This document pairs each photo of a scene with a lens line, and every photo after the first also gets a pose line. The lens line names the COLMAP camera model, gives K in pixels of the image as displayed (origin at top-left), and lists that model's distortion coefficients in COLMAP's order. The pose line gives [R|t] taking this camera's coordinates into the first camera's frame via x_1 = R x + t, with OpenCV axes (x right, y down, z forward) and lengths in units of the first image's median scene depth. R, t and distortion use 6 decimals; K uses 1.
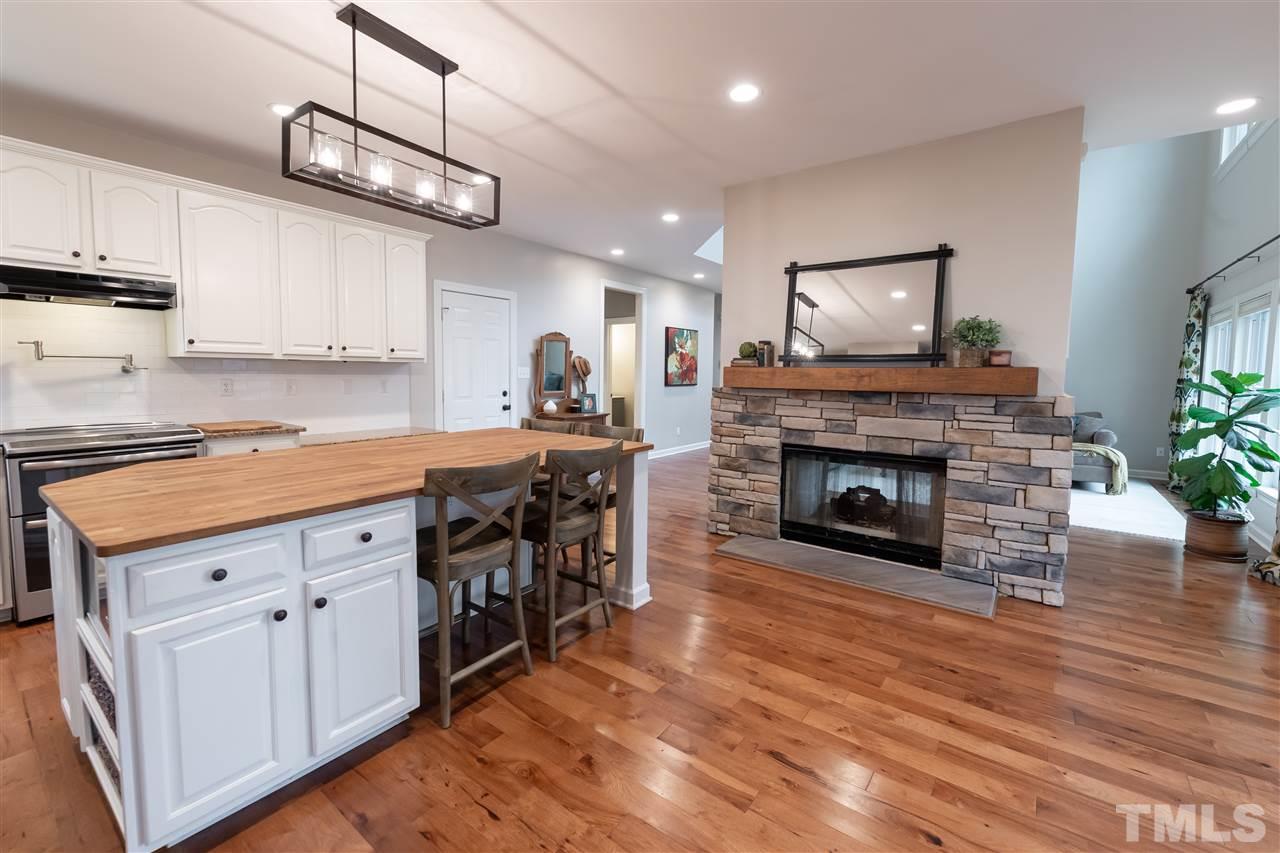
lens RADIAL K [[541.8, 0, 638.3], [0, 541.8, 405.8], [0, 0, 1]] dist [-0.000898, -0.000183]
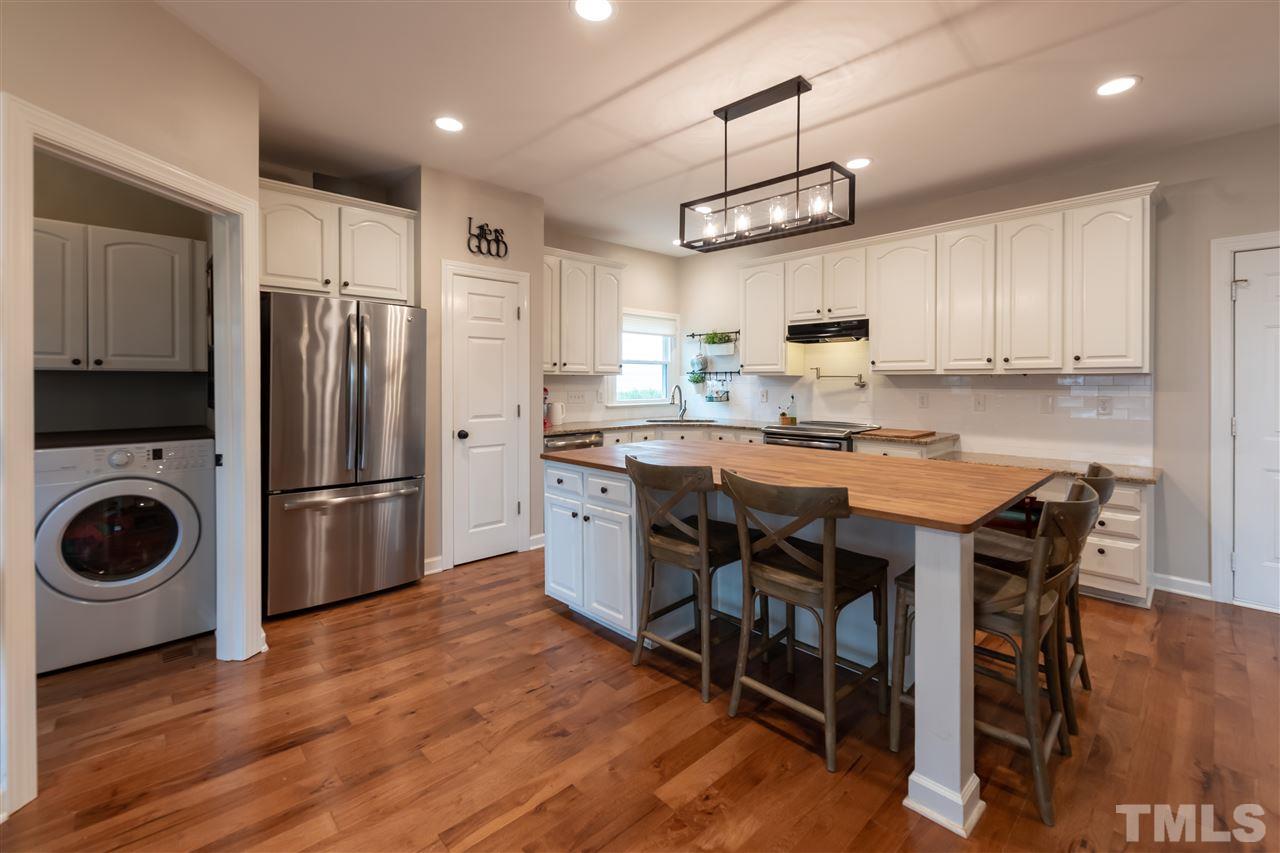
lens RADIAL K [[537.9, 0, 642.3], [0, 537.9, 382.8], [0, 0, 1]] dist [0.002315, 0.000242]
pose [[-0.167317, -0.009531, -0.985857, 0.653683], [-0.065739, 0.997836, 0.001510, -0.048385], [0.983709, 0.065062, -0.167581, 0.876632]]
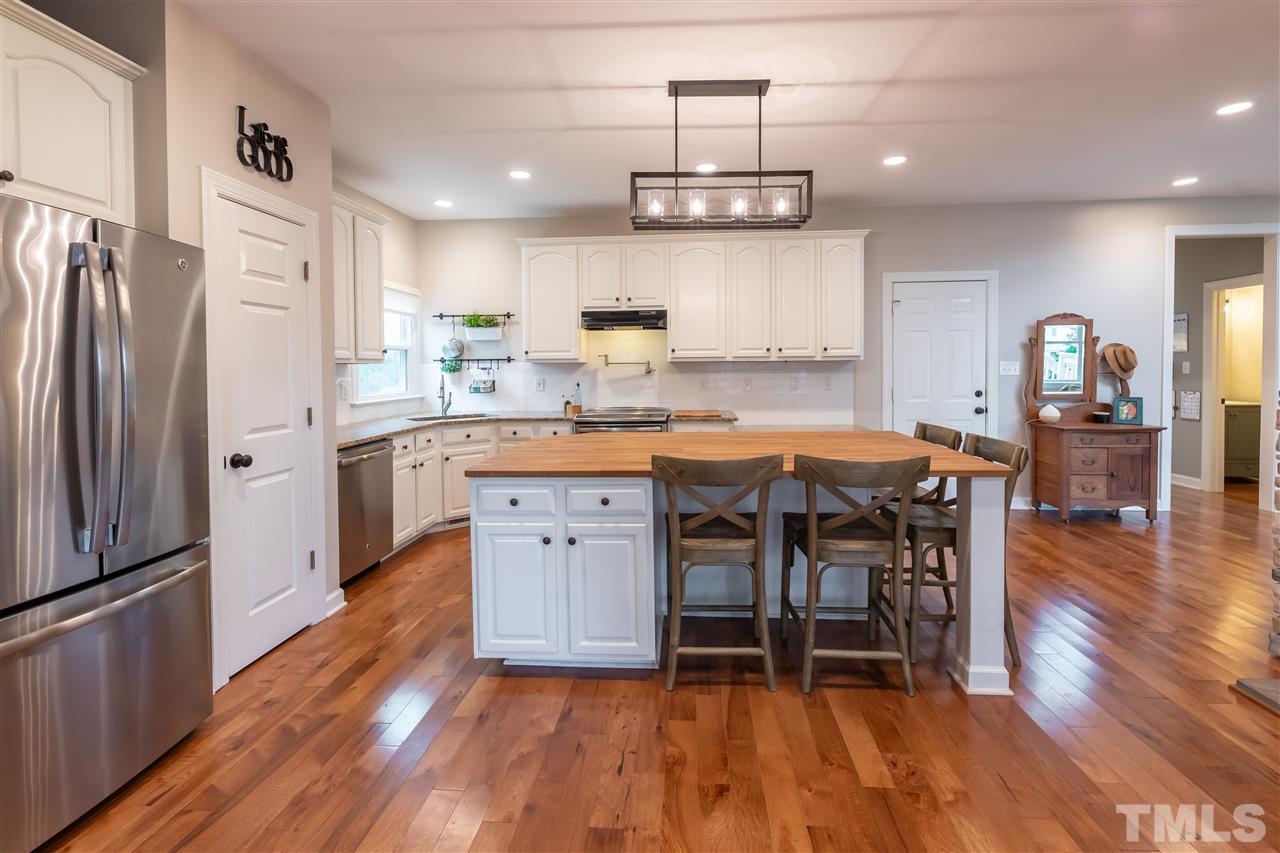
lens RADIAL K [[553.8, 0, 640.9], [0, 553.8, 378.6], [0, 0, 1]] dist [-0.000032, -0.000062]
pose [[0.529424, 0.000438, -0.848357, 0.430226], [-0.037438, 0.999038, -0.022847, -0.014516], [0.847531, 0.043857, 0.528931, 0.235535]]
